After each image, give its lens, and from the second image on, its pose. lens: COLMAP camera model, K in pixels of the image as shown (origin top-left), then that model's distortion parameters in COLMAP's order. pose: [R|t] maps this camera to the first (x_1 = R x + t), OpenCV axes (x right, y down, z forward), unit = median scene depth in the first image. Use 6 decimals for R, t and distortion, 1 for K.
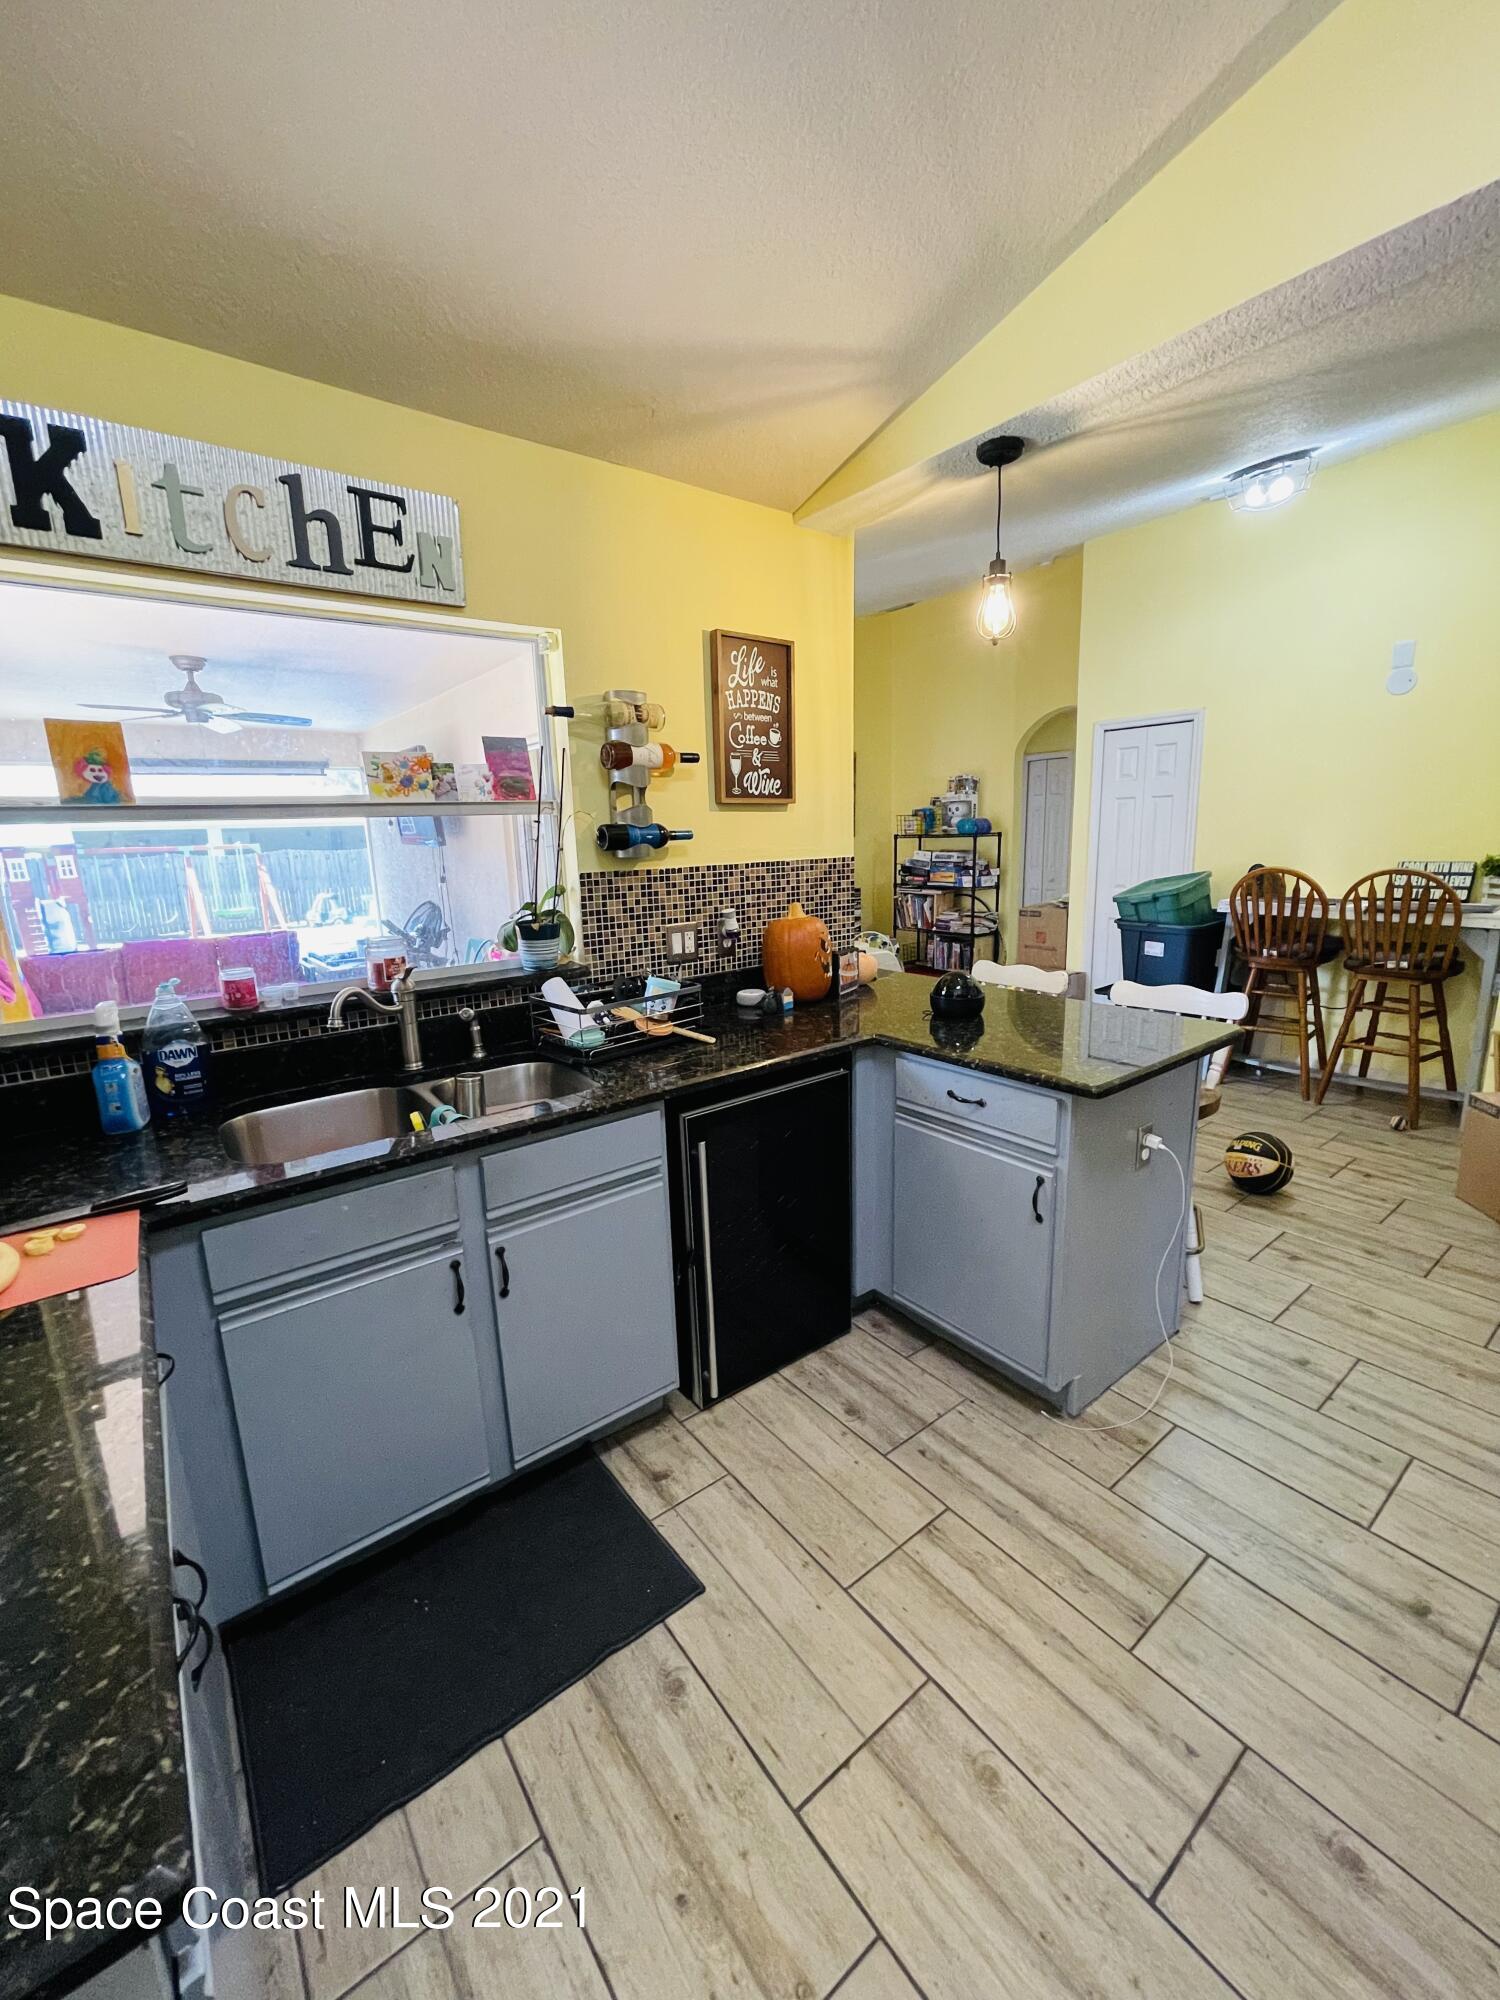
lens RADIAL K [[808.2, 0, 750.0], [0, 808.2, 1000.0], [0, 0, 1]] dist [0.000702, 0.000150]
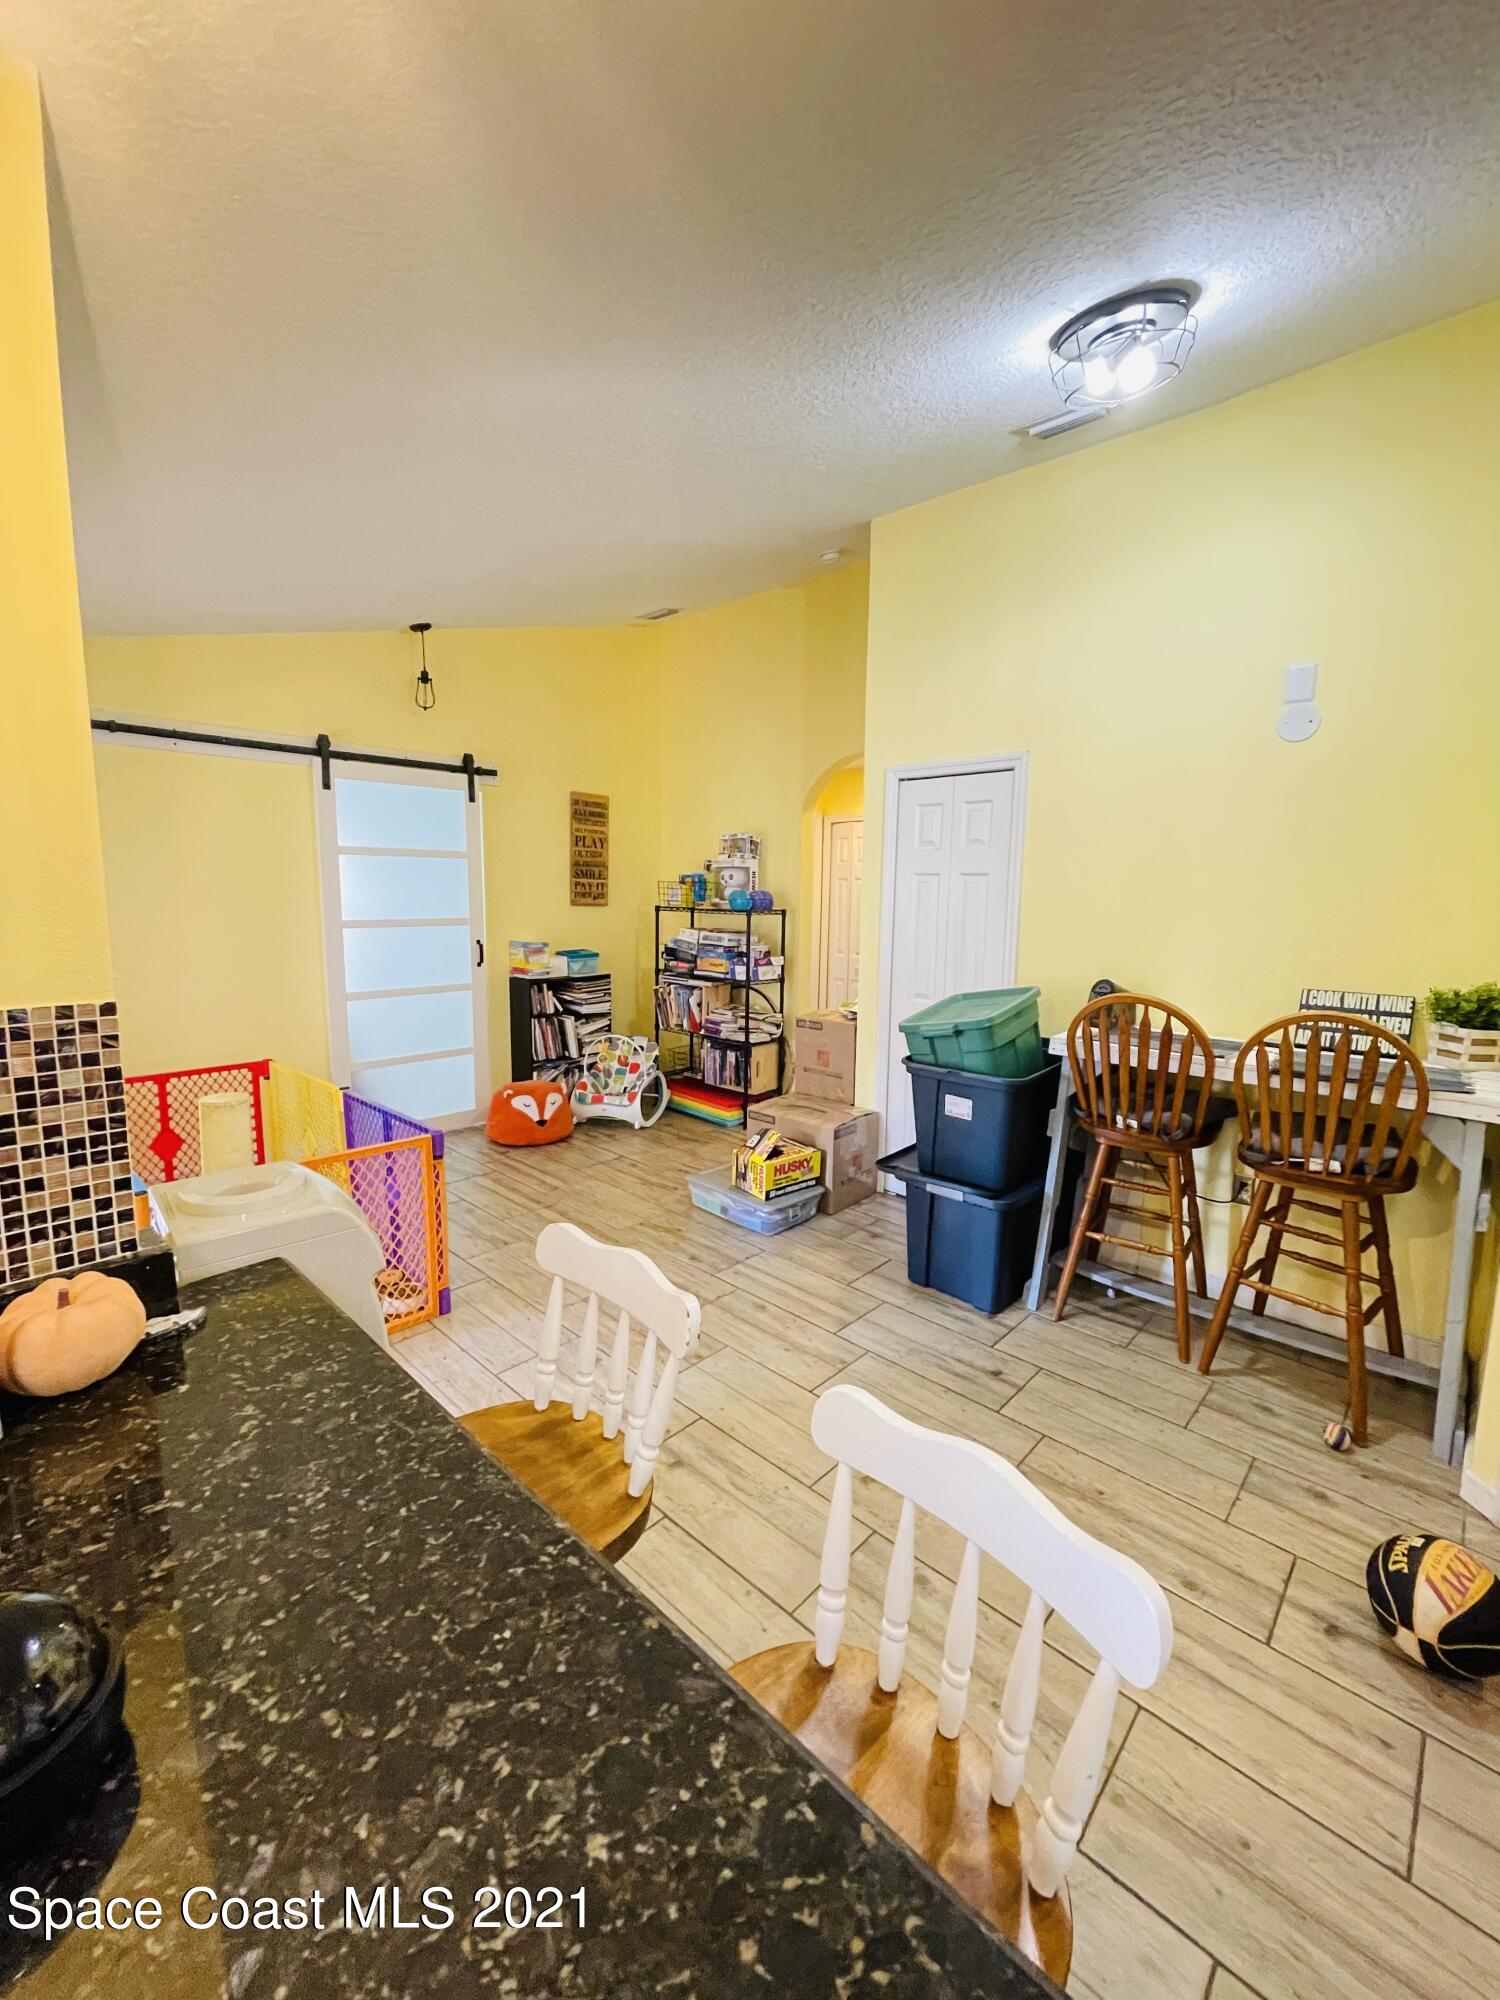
lens RADIAL K [[808.2, 0, 750.0], [0, 808.2, 1000.0], [0, 0, 1]] dist [0.000702, 0.000150]
pose [[0.984756, 0.029963, 0.171340, 0.220562], [-0.016734, 0.996802, -0.078142, -0.092401], [-0.173133, 0.074084, 0.982108, 0.387228]]
